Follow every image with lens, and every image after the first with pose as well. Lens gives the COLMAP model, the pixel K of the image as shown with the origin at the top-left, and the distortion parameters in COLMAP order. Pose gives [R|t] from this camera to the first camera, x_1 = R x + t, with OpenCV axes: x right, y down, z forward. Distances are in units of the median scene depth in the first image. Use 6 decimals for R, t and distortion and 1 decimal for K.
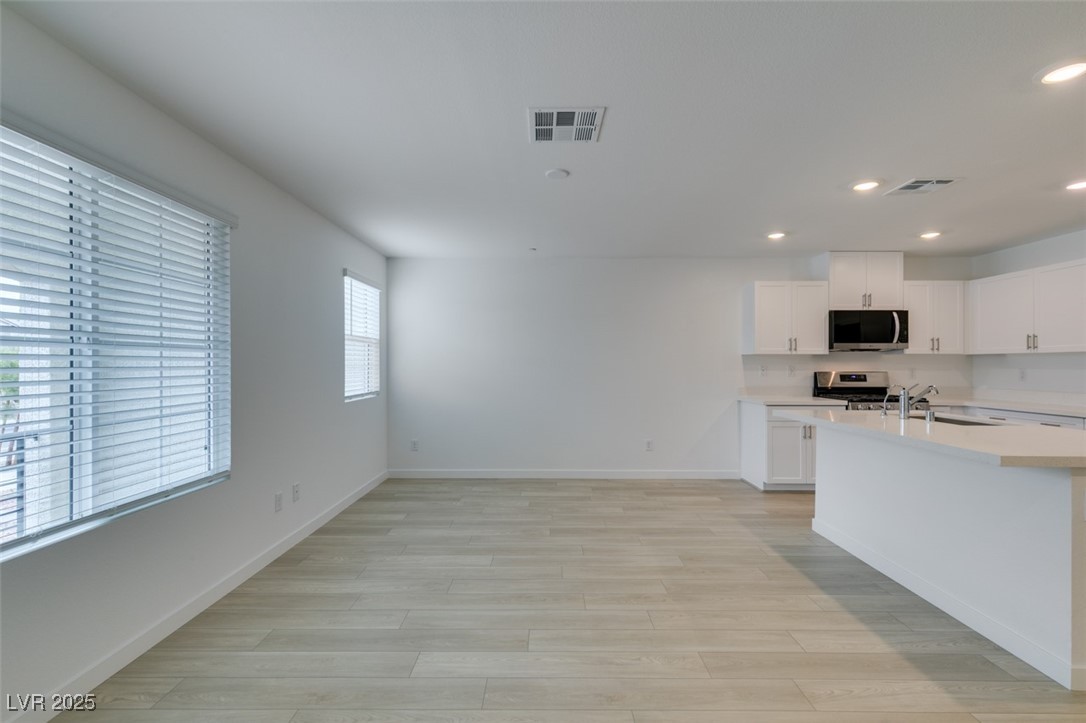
lens RADIAL K [[485.5, 0, 542.2], [0, 485.5, 364.0], [0, 0, 1]] dist [0.002669, -0.000521]
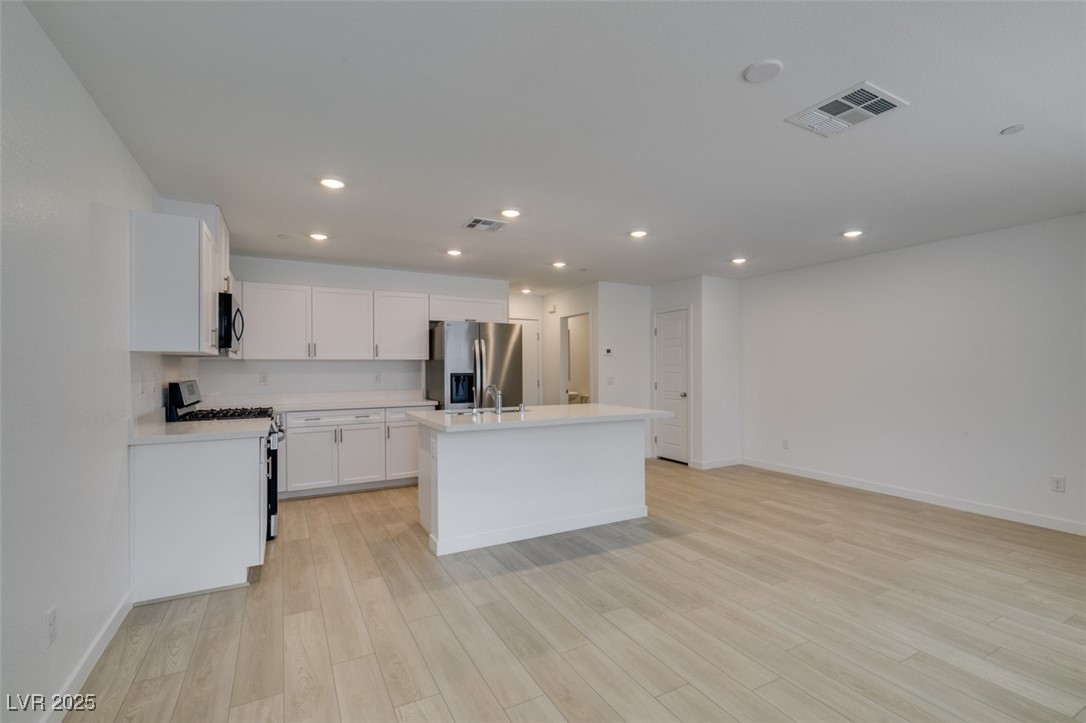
lens RADIAL K [[484.2, 0, 540.6], [0, 484.2, 364.6], [0, 0, 1]] dist [0.005426, -0.001361]
pose [[-0.479993, 0.006505, 0.877248, -0.269322], [0.001903, 0.999978, -0.006374, -0.002297], [-0.877270, -0.001390, -0.479995, 1.082410]]
